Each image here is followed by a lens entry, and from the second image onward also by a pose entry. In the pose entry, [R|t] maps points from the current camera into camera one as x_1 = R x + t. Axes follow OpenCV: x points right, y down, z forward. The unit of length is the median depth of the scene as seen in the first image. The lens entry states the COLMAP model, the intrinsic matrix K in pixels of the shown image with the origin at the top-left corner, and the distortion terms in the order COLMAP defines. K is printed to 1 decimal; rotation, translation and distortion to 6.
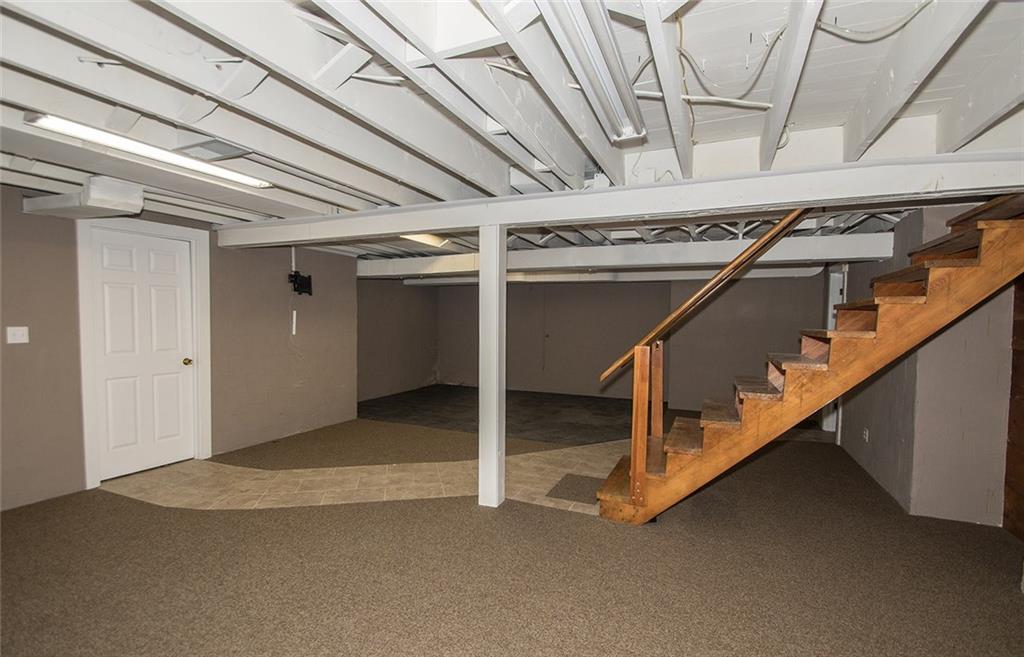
lens RADIAL K [[481.1, 0, 526.3], [0, 481.1, 339.0], [0, 0, 1]] dist [-0.003901, -0.004347]
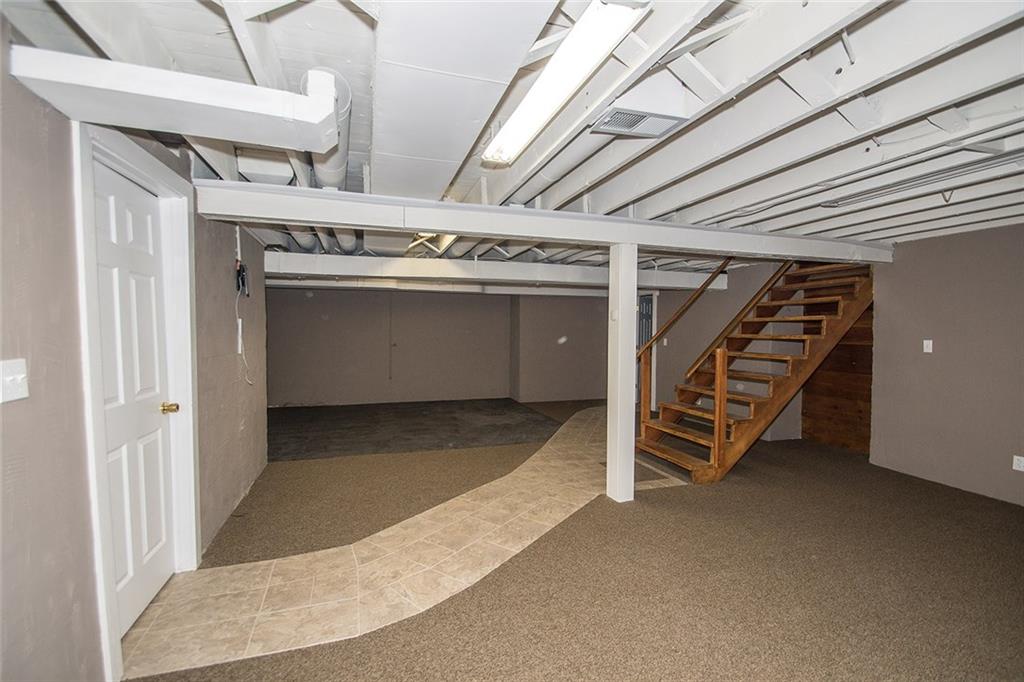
lens RADIAL K [[441.7, 0, 515.6], [0, 441.7, 345.2], [0, 0, 1]] dist [-0.004551, -0.007973]
pose [[0.747433, -0.031415, 0.663594, -0.772119], [0.028473, 0.999478, 0.015245, -0.024886], [-0.663727, 0.007500, 0.747937, 0.346267]]
